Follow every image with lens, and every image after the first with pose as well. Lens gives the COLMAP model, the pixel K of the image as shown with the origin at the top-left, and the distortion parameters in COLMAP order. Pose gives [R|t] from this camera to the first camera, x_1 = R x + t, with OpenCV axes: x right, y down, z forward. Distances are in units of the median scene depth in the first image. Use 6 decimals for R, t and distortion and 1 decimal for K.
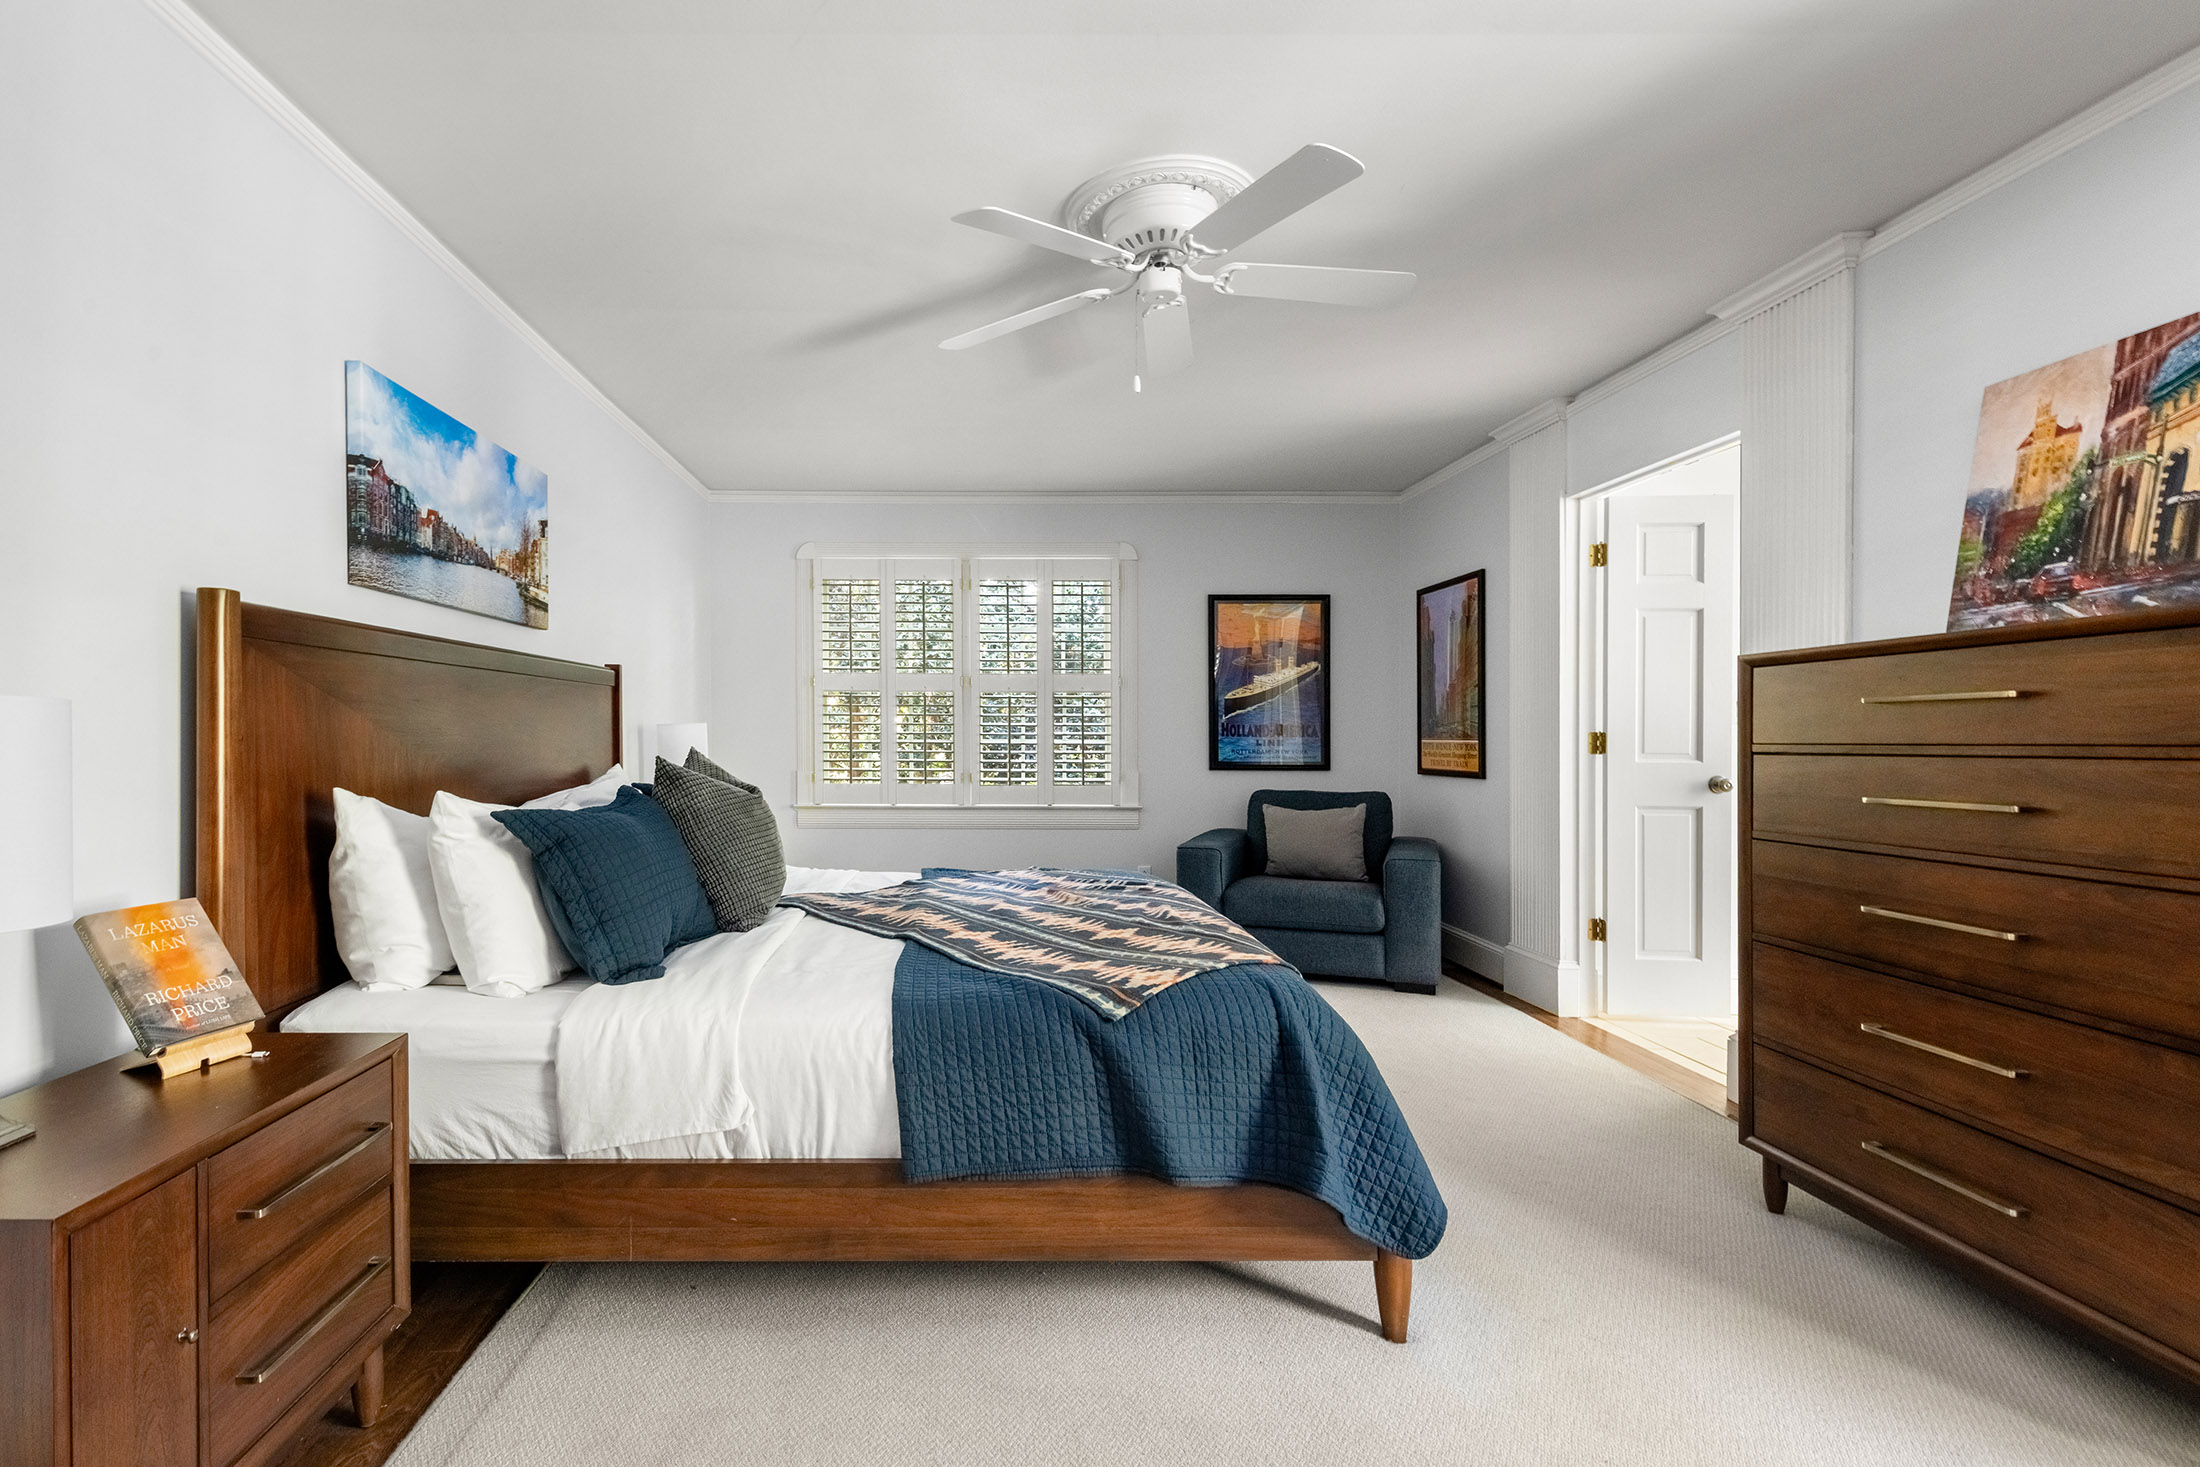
lens RADIAL K [[988.6, 0, 1098.5], [0, 988.6, 752.4], [0, 0, 1]] dist [0.006003, -0.001235]
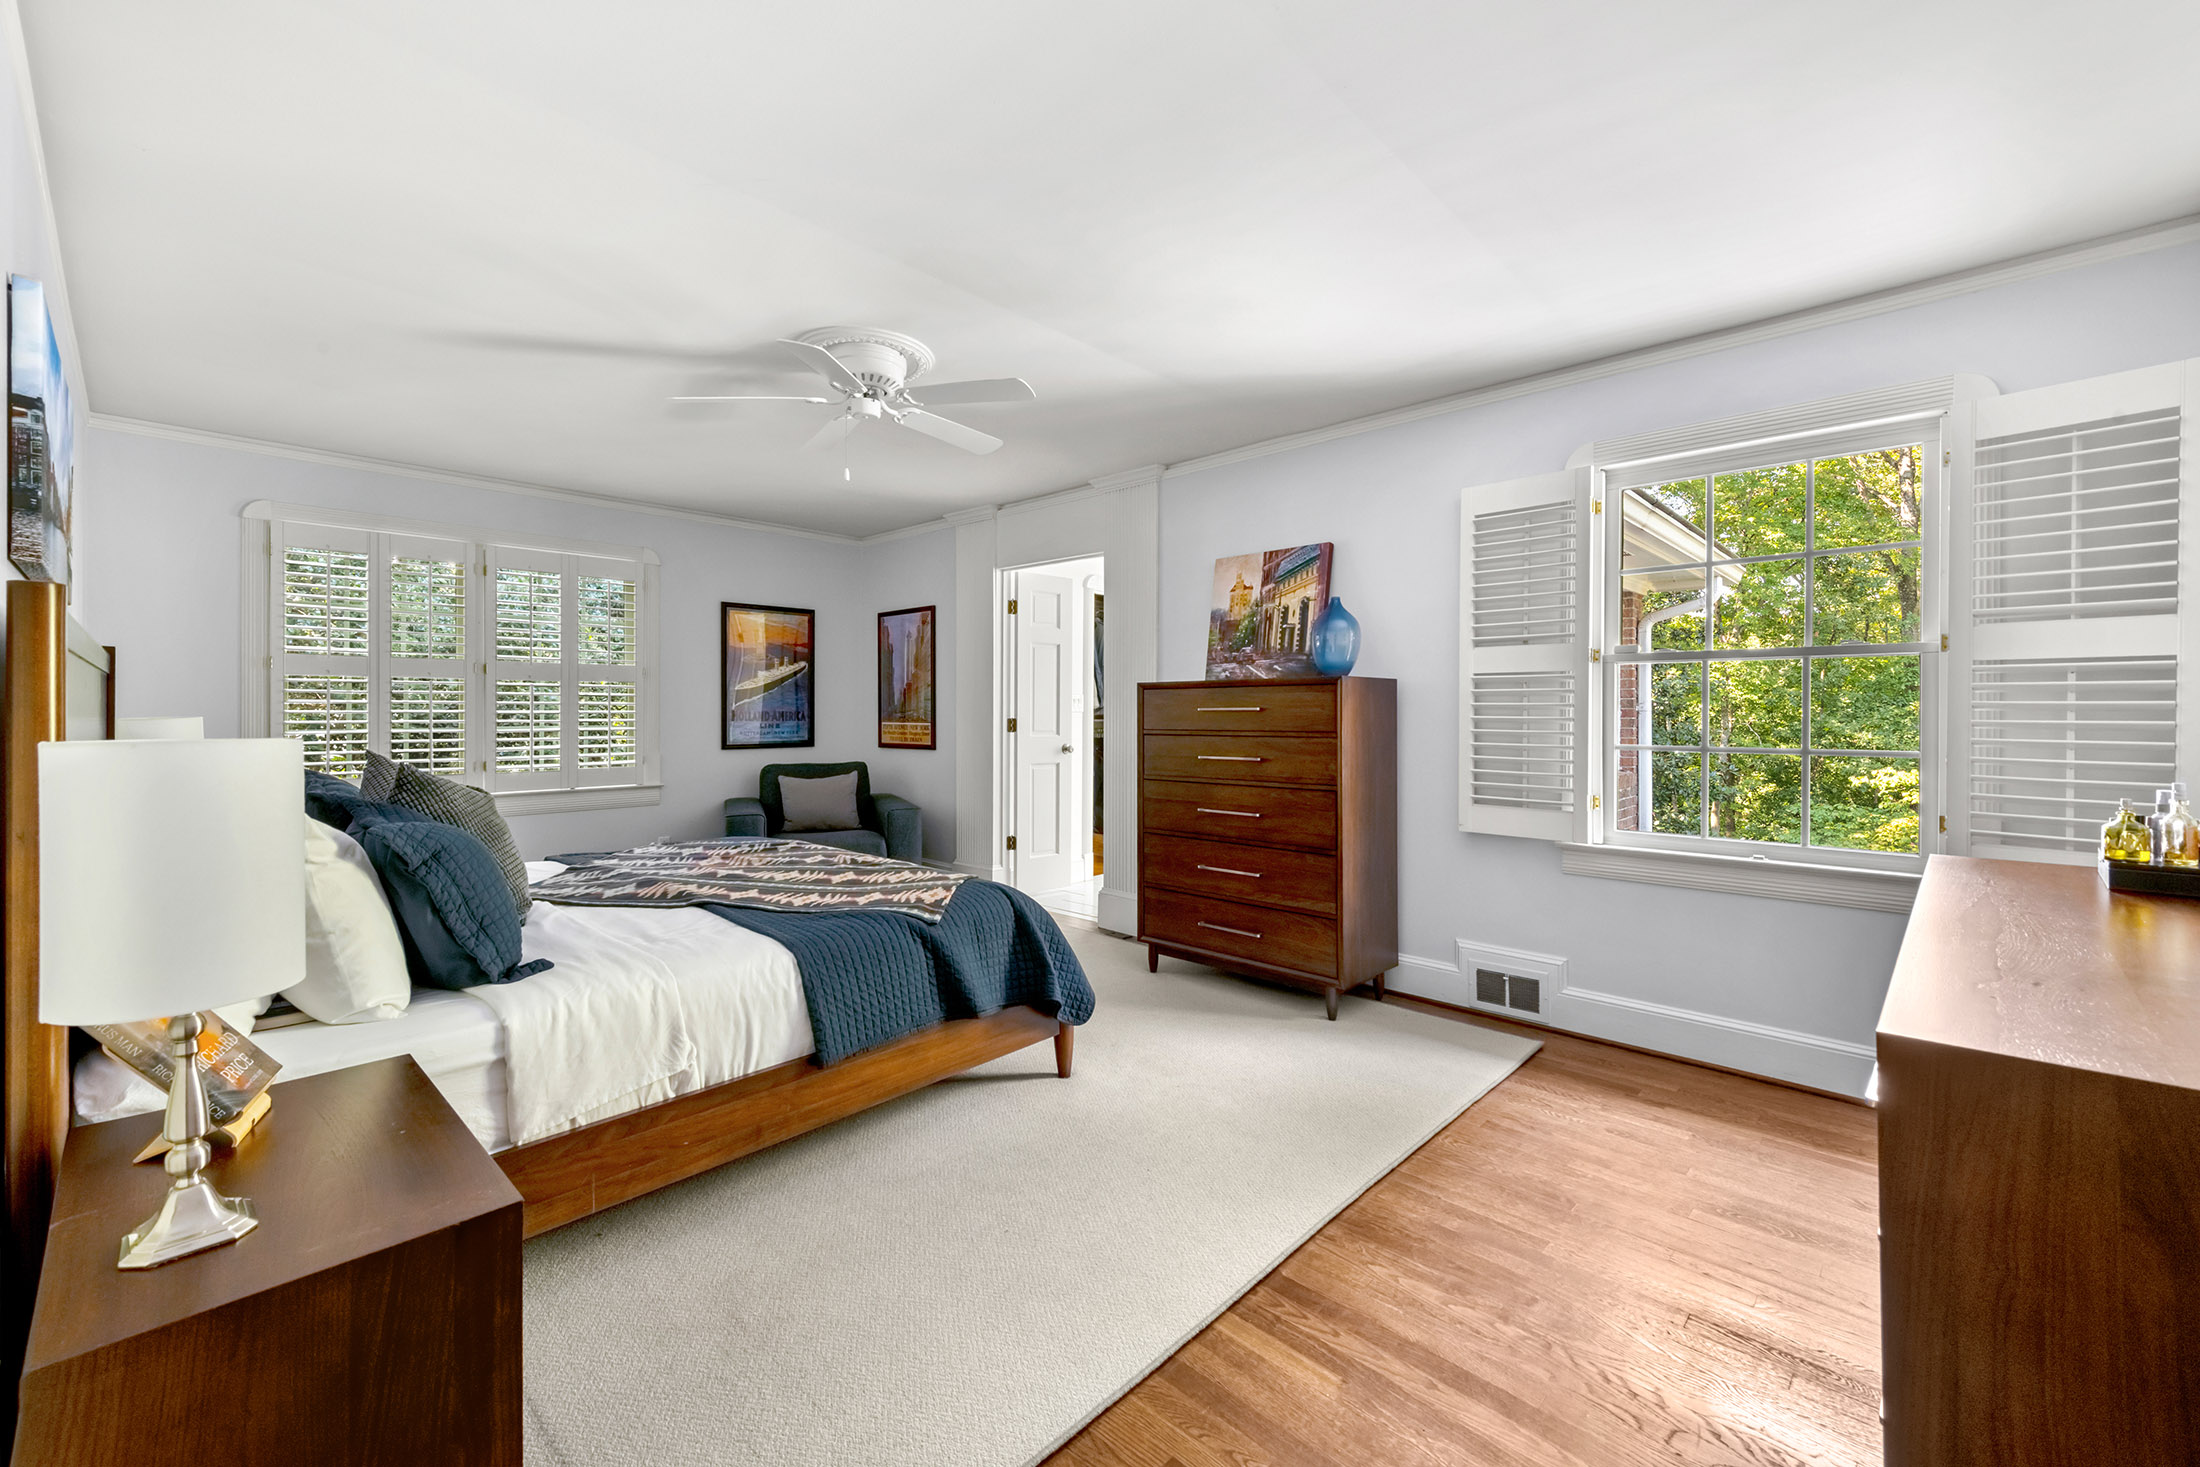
lens RADIAL K [[867.4, 0, 1099.1], [0, 867.4, 712.1], [0, 0, 1]] dist [0.004412, -0.000468]
pose [[0.682757, -0.003433, 0.730637, -0.708290], [0.007240, 0.999972, -0.002066, -0.044871], [-0.730609, 0.006701, 0.682763, -0.088400]]
